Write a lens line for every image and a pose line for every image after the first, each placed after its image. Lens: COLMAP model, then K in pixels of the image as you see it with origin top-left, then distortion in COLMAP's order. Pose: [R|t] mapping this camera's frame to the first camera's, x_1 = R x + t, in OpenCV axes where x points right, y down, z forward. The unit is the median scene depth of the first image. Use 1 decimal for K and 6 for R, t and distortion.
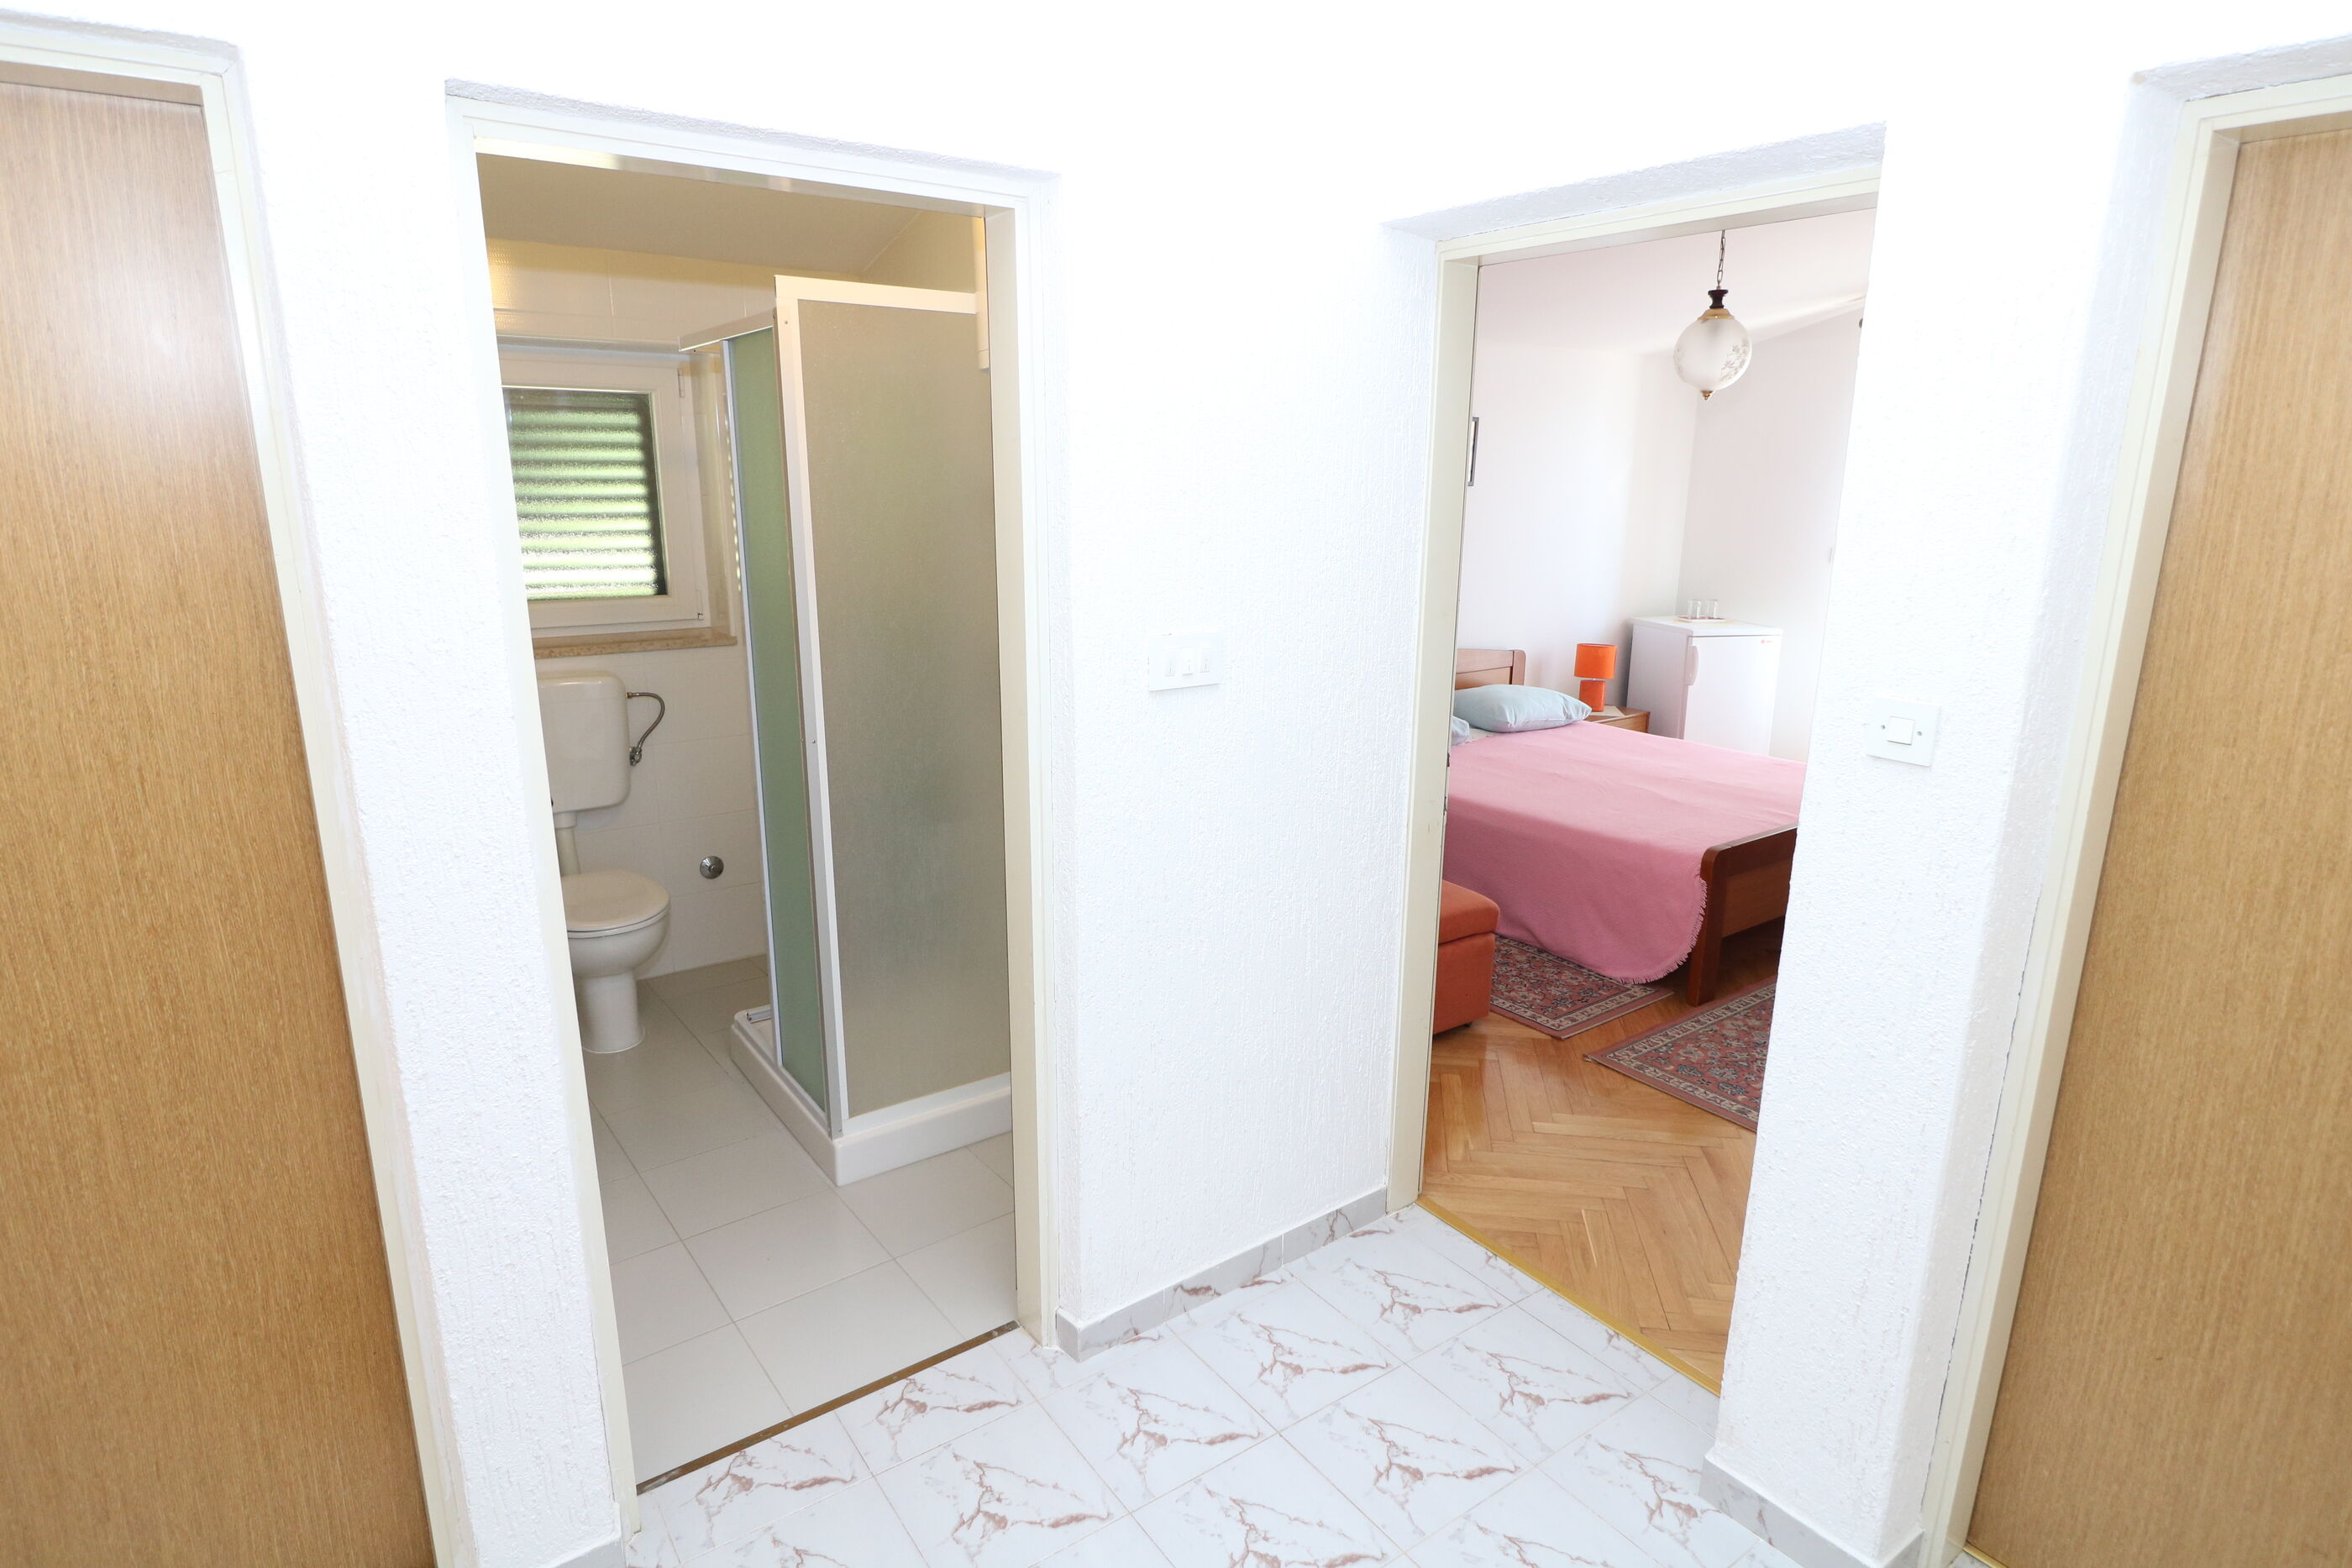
lens RADIAL K [[1299.9, 0, 1176.0], [0, 1299.9, 784.0], [0, 0, 1]] dist [-0.000285, -0.000183]
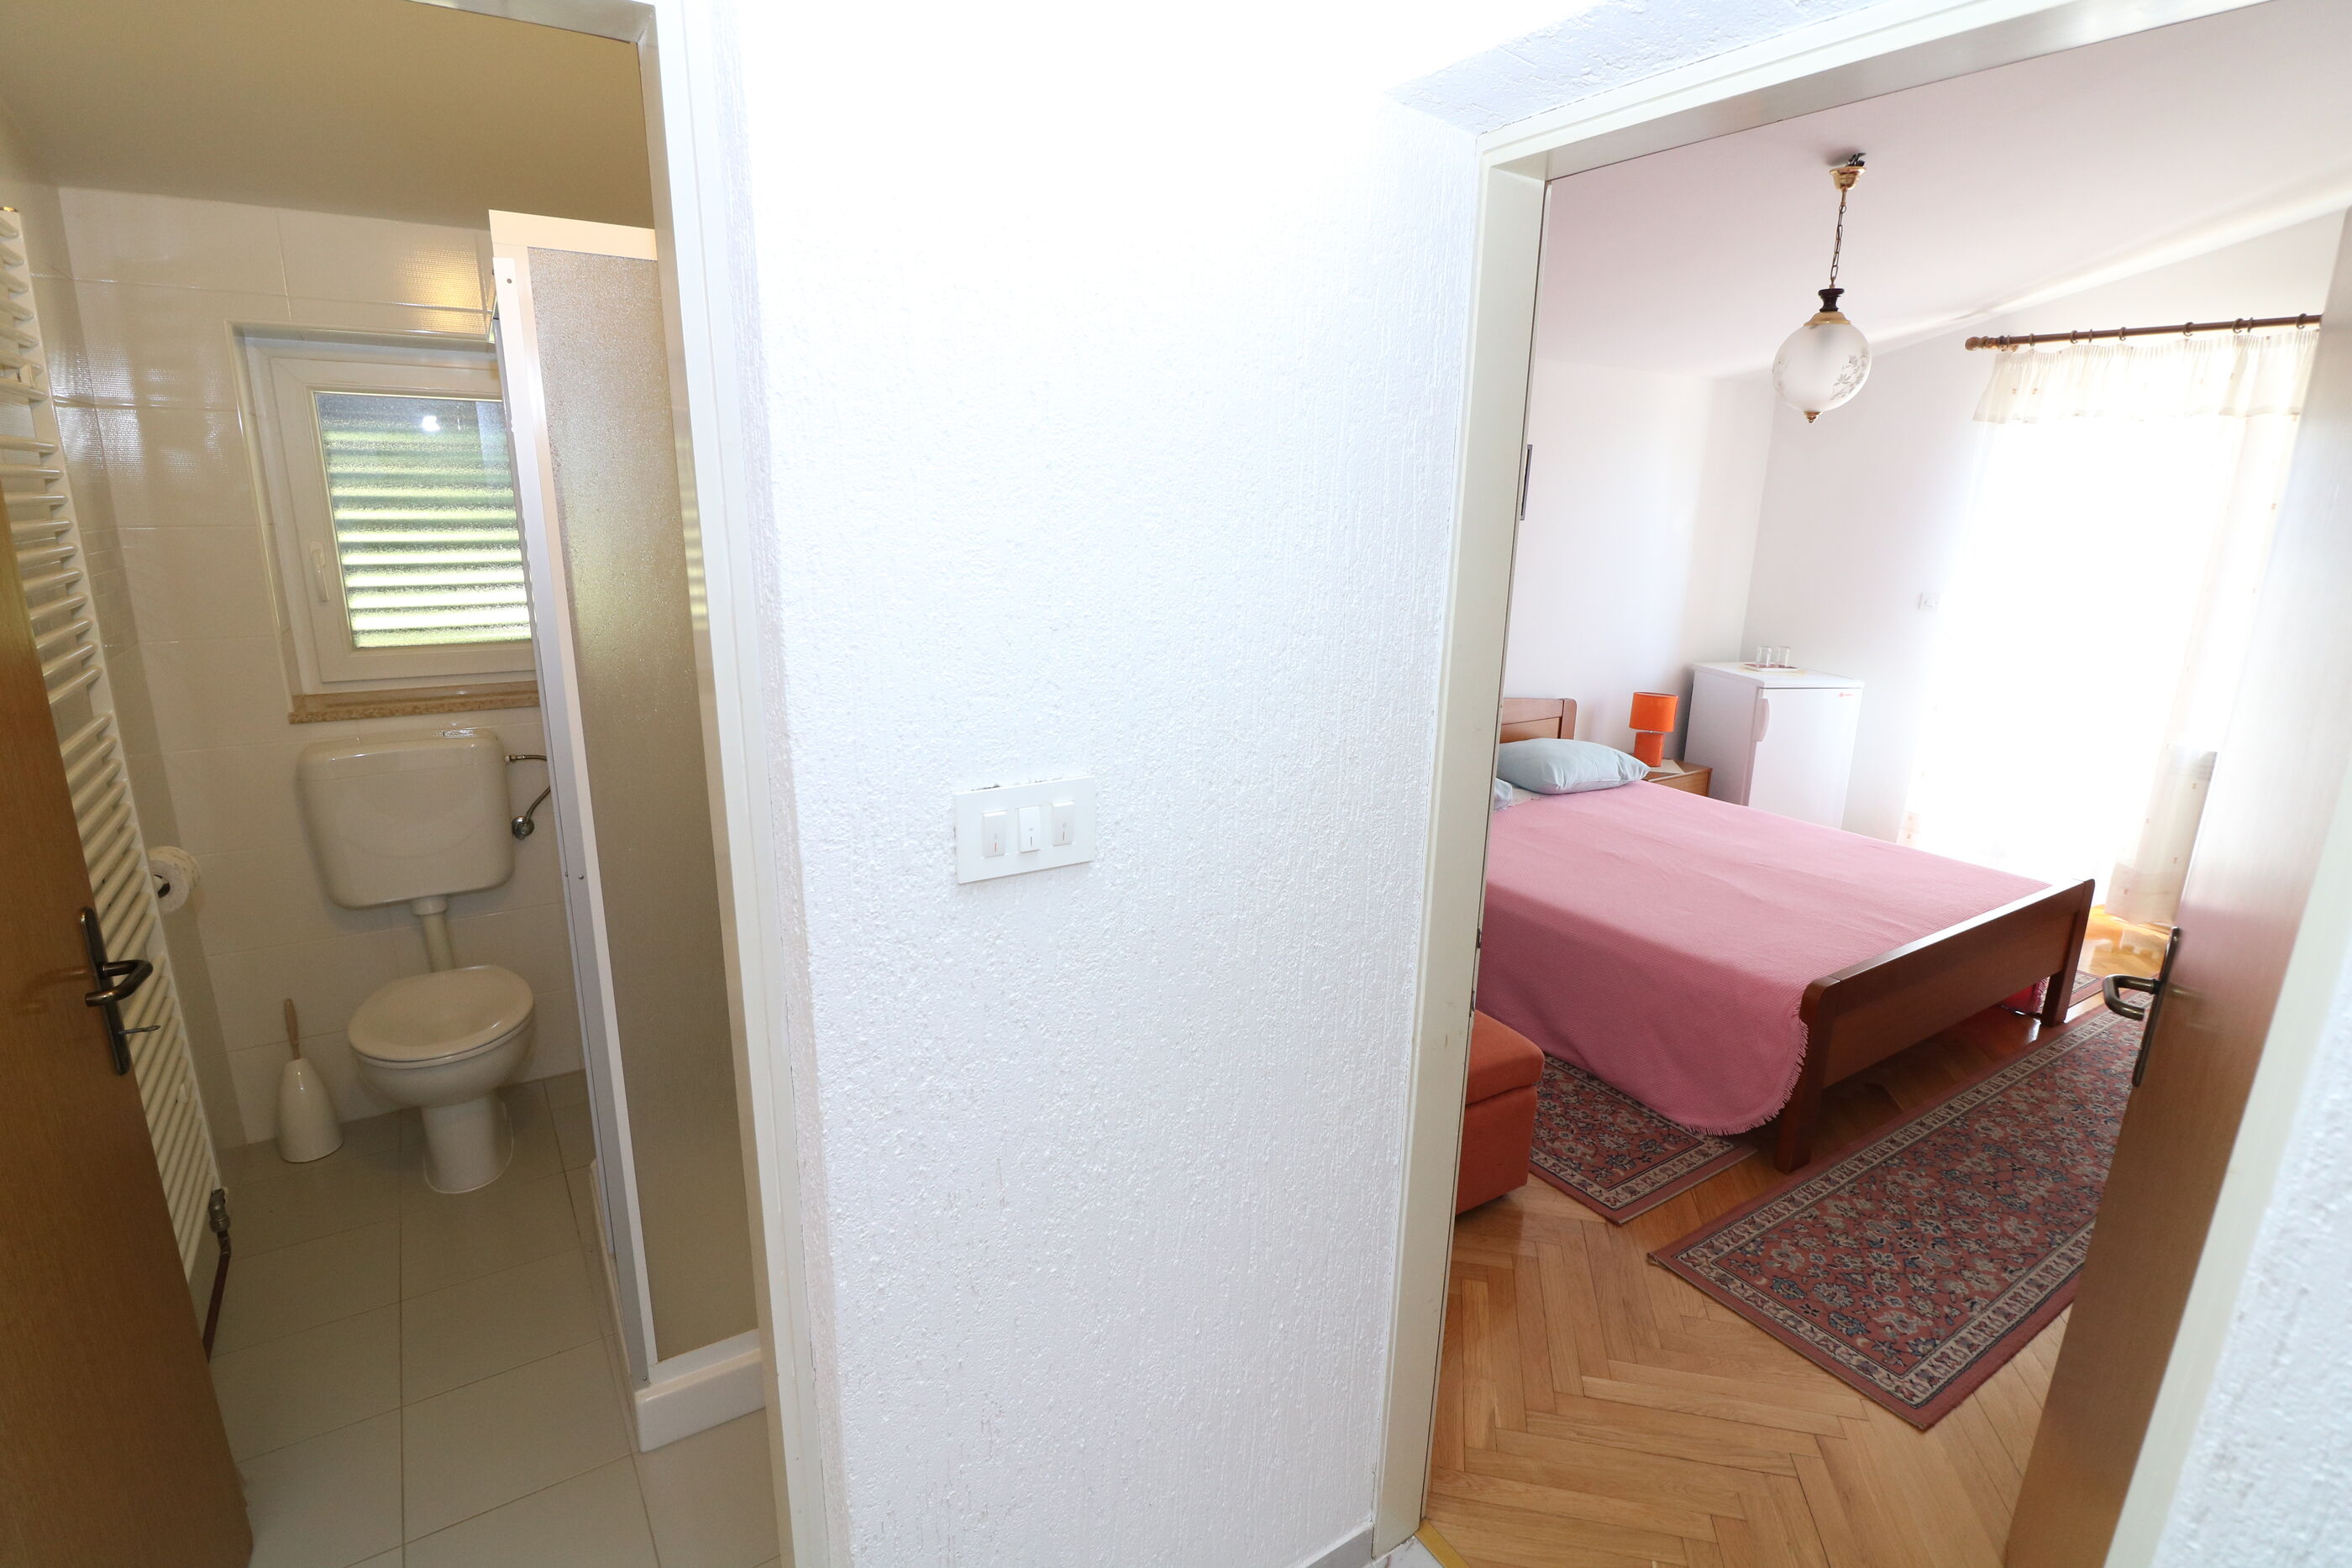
lens RADIAL K [[1146.3, 0, 1176.0], [0, 1146.3, 784.0], [0, 0, 1]] dist [-0.001643, -0.019465]
pose [[0.997742, 0.025288, -0.062227, 0.058484], [-0.024792, 0.999655, 0.008731, -0.066080], [0.062426, -0.007168, 0.998024, 0.265246]]
